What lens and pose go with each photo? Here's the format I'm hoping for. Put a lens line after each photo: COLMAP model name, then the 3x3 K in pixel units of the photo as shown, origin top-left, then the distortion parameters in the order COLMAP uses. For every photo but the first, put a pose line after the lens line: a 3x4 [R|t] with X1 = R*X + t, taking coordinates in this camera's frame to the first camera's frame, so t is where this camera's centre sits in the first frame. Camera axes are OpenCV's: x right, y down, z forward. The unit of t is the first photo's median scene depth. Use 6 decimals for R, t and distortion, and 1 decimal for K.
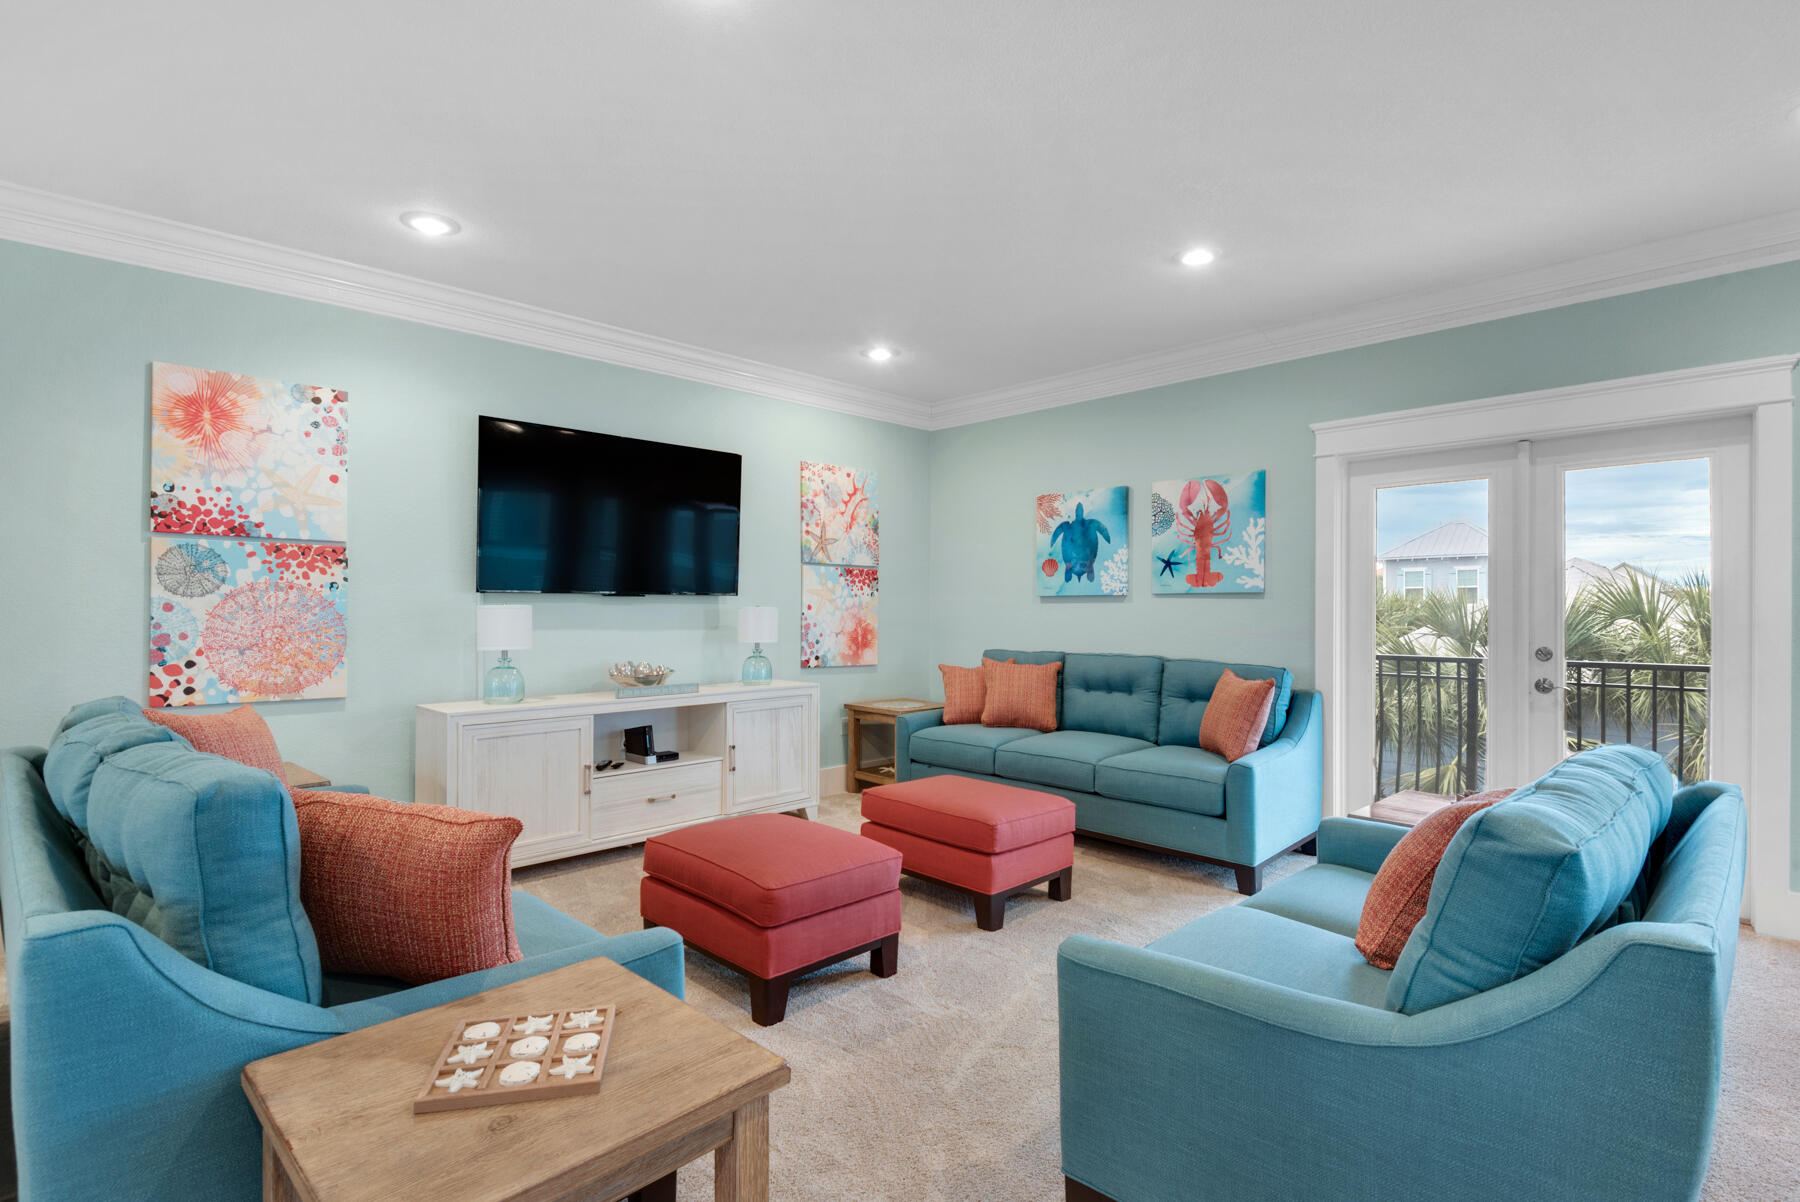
lens RADIAL K [[868.2, 0, 918.7], [0, 868.2, 617.0], [0, 0, 1]] dist [-0.005855, -0.008459]
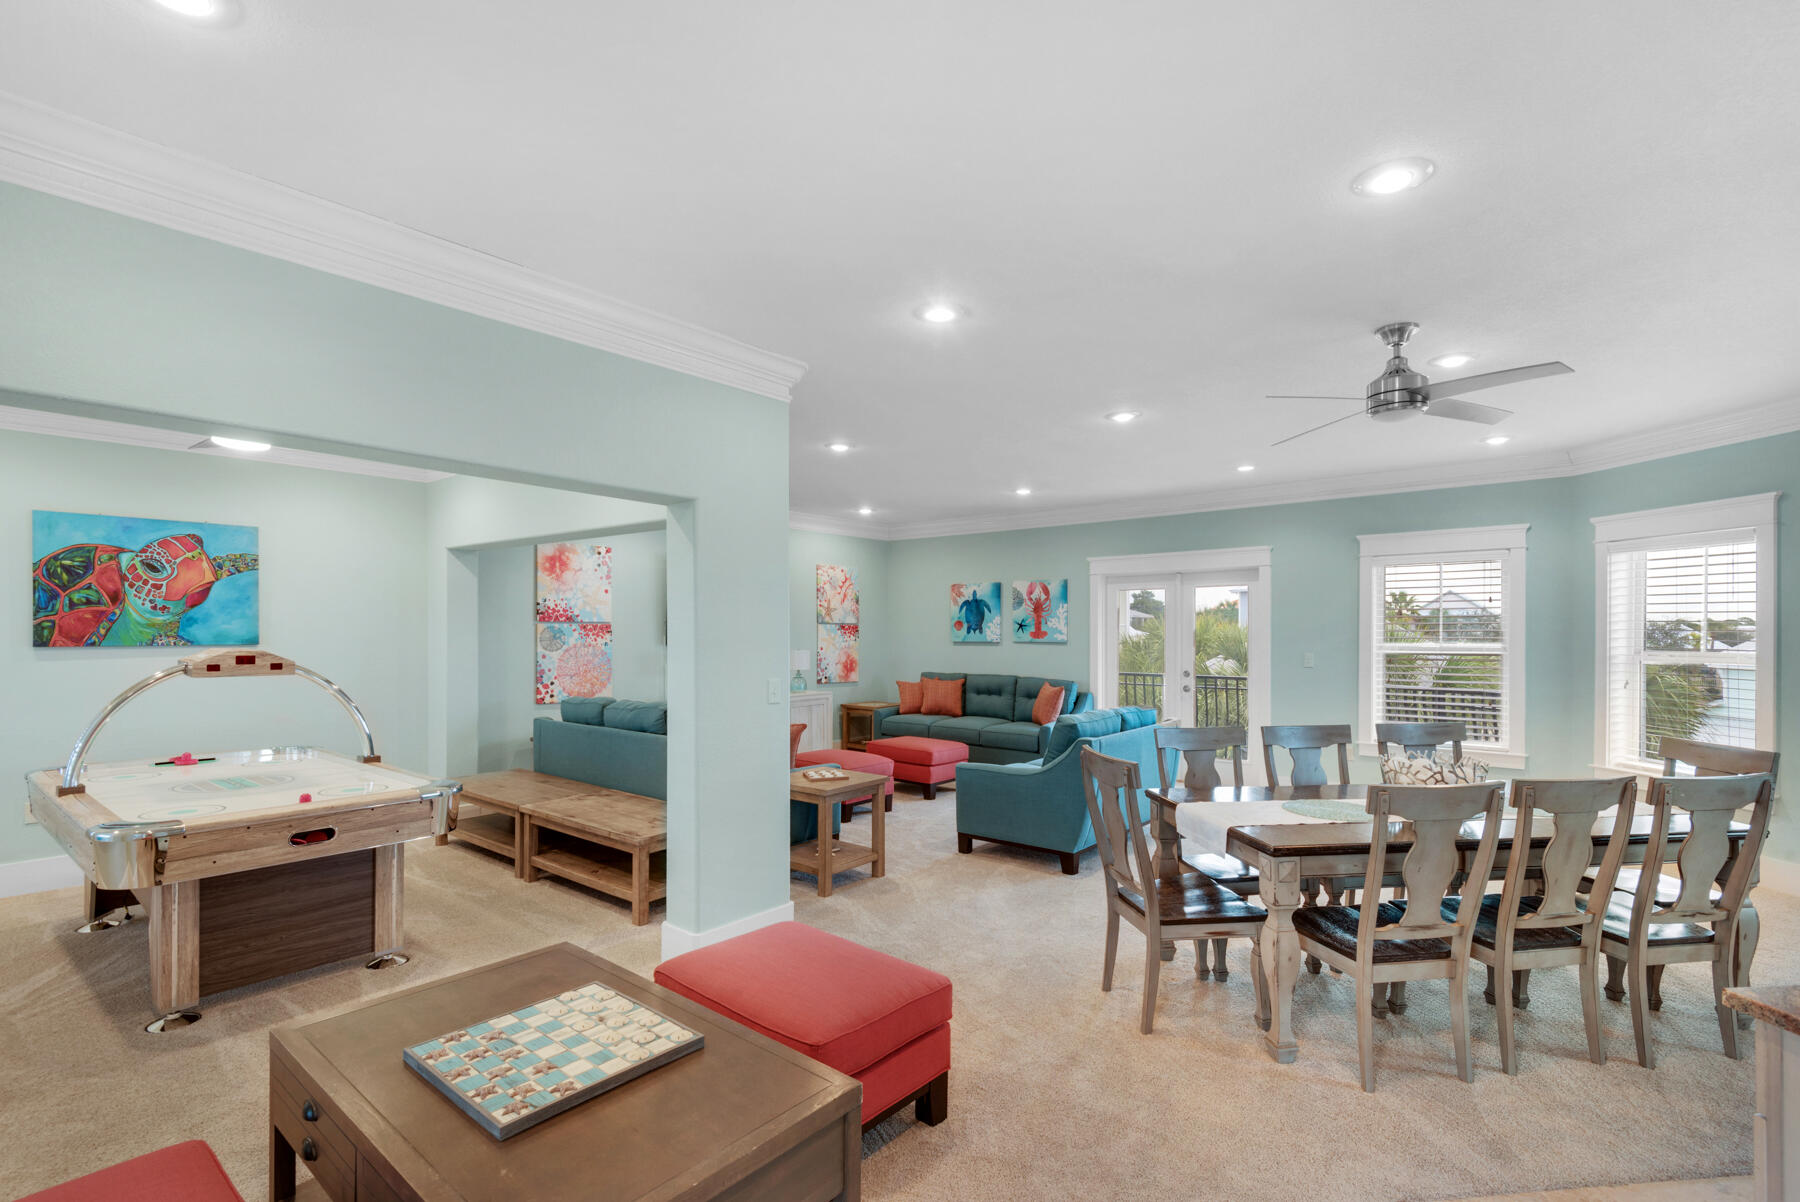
lens RADIAL K [[820.0, 0, 916.1], [0, 820.0, 632.2], [0, 0, 1]] dist [0.013838, -0.011478]
pose [[0.996042, -0.002243, 0.088861, -0.102007], [0.002739, 0.999981, -0.005456, -0.042287], [-0.088847, 0.005677, 0.996029, -0.805209]]
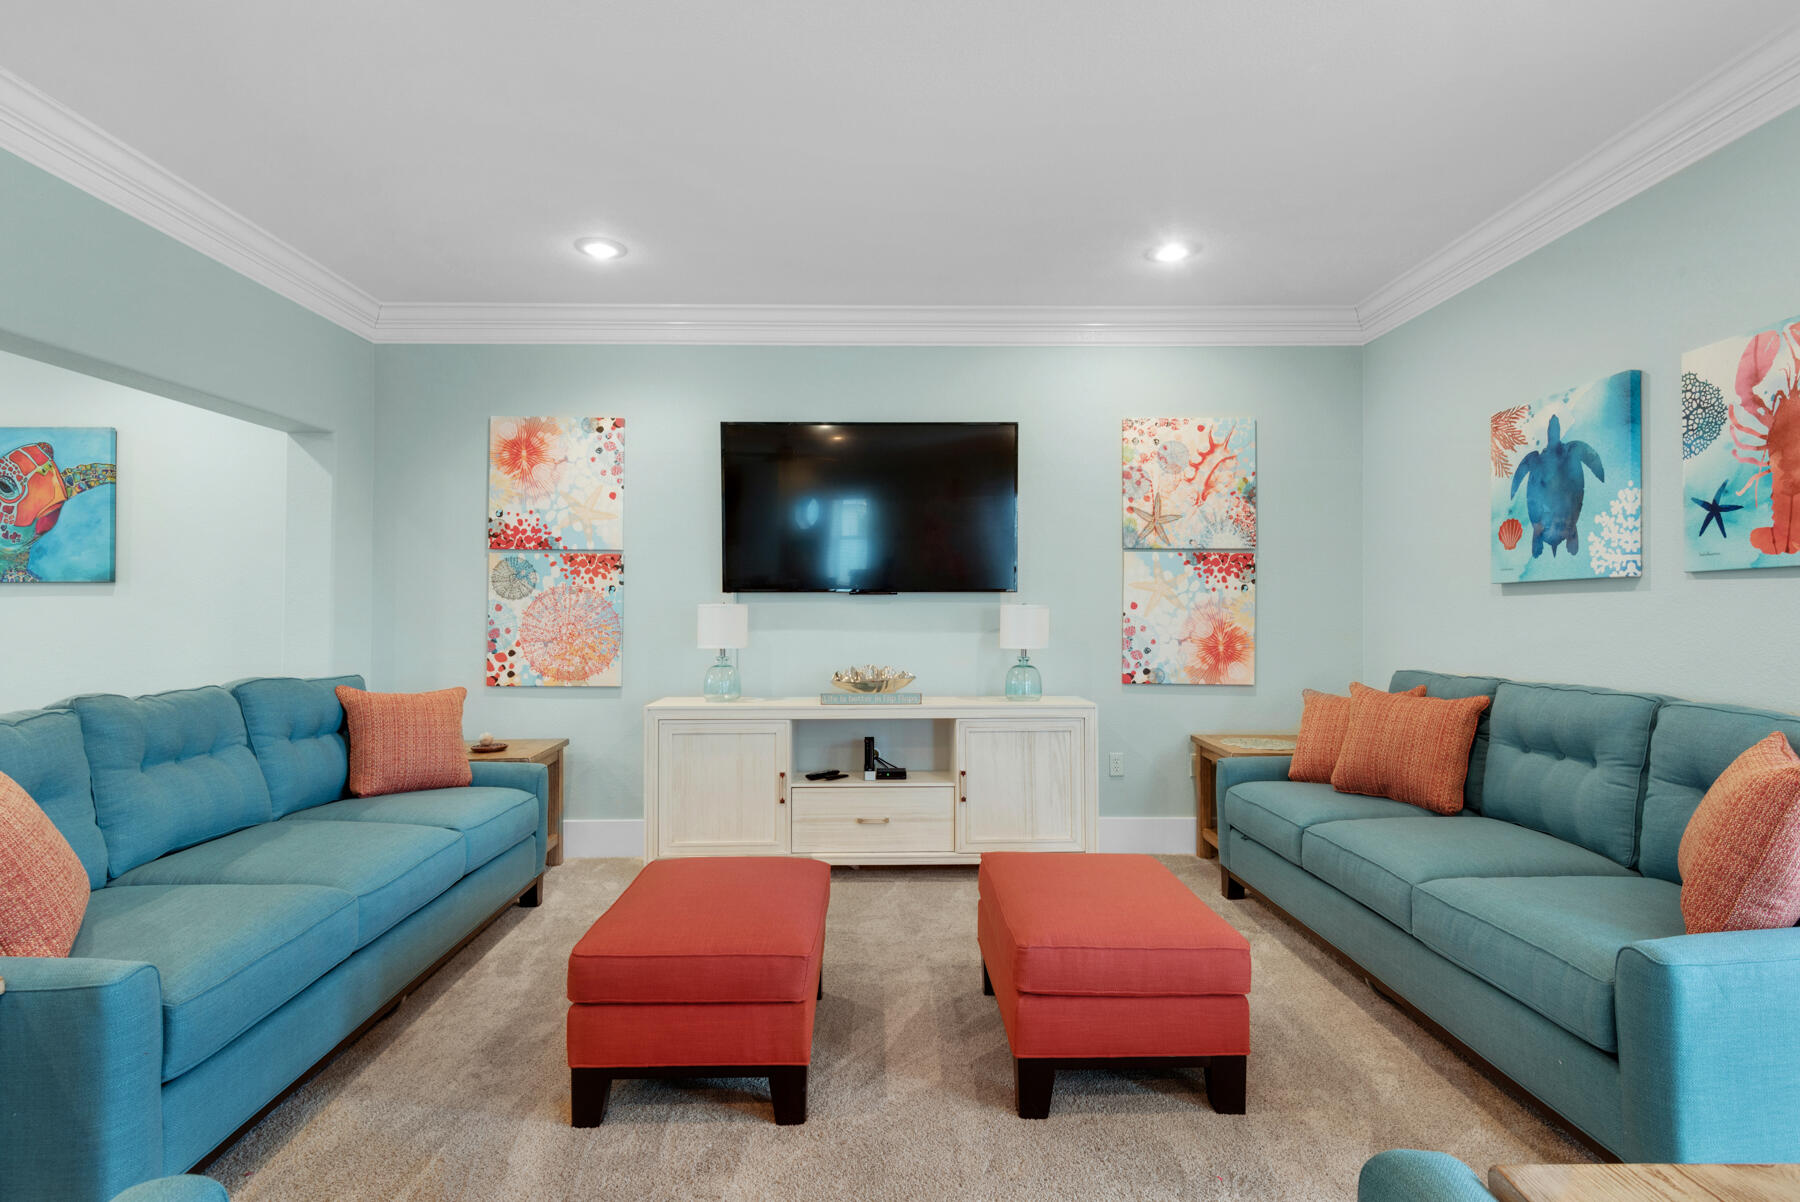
lens RADIAL K [[890.9, 0, 889.4], [0, 890.9, 608.6], [0, 0, 1]] dist [0.010475, -0.007408]
pose [[0.713268, -0.006143, -0.700865, 0.339880], [-0.003758, 0.999914, -0.012589, 0.003180], [0.700882, 0.011614, 0.713183, 0.339742]]
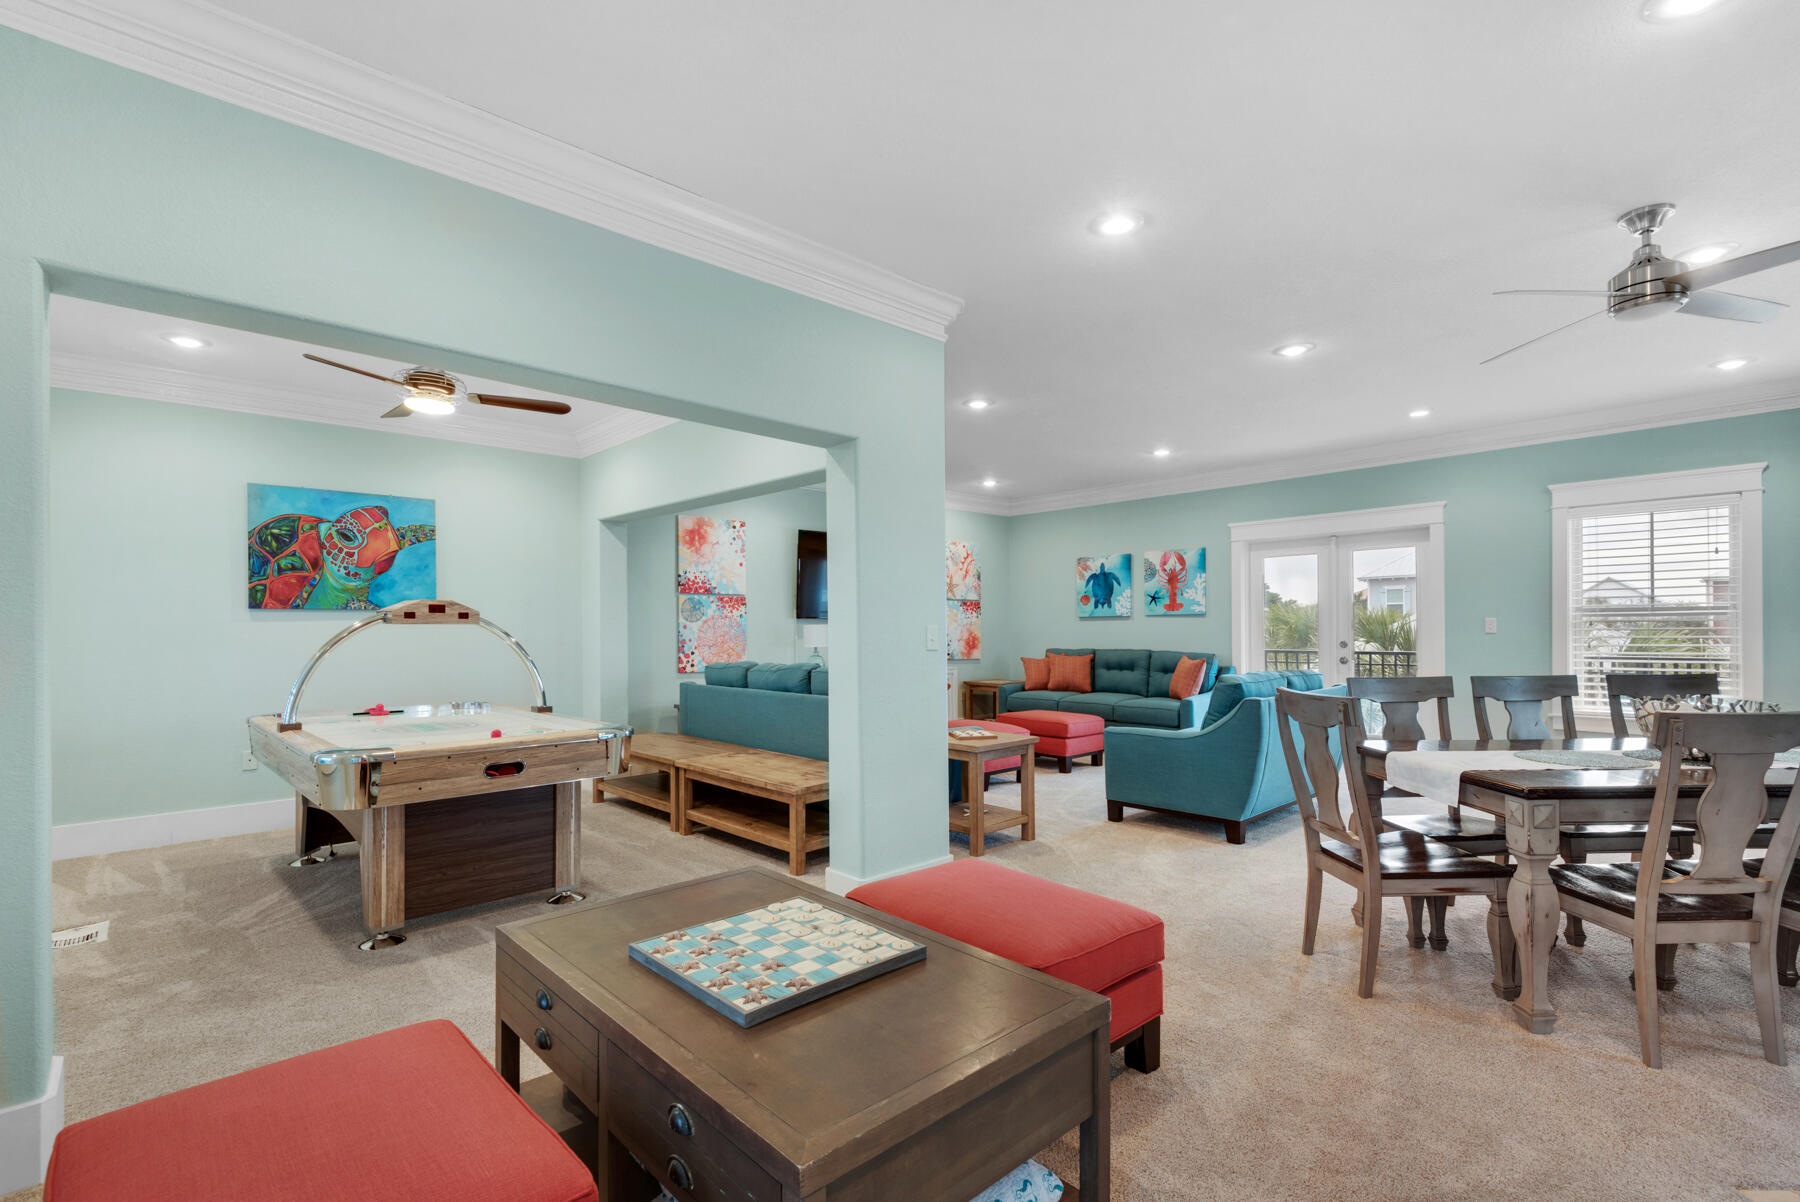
lens RADIAL K [[820.0, 0, 908.4], [0, 820.0, 629.8], [0, 0, 1]] dist [0.013838, -0.011478]
pose [[0.999186, -0.009588, -0.039189, -0.164924], [0.009329, 0.999933, -0.006807, 0.011108], [0.039251, 0.006436, 0.999209, -0.773339]]
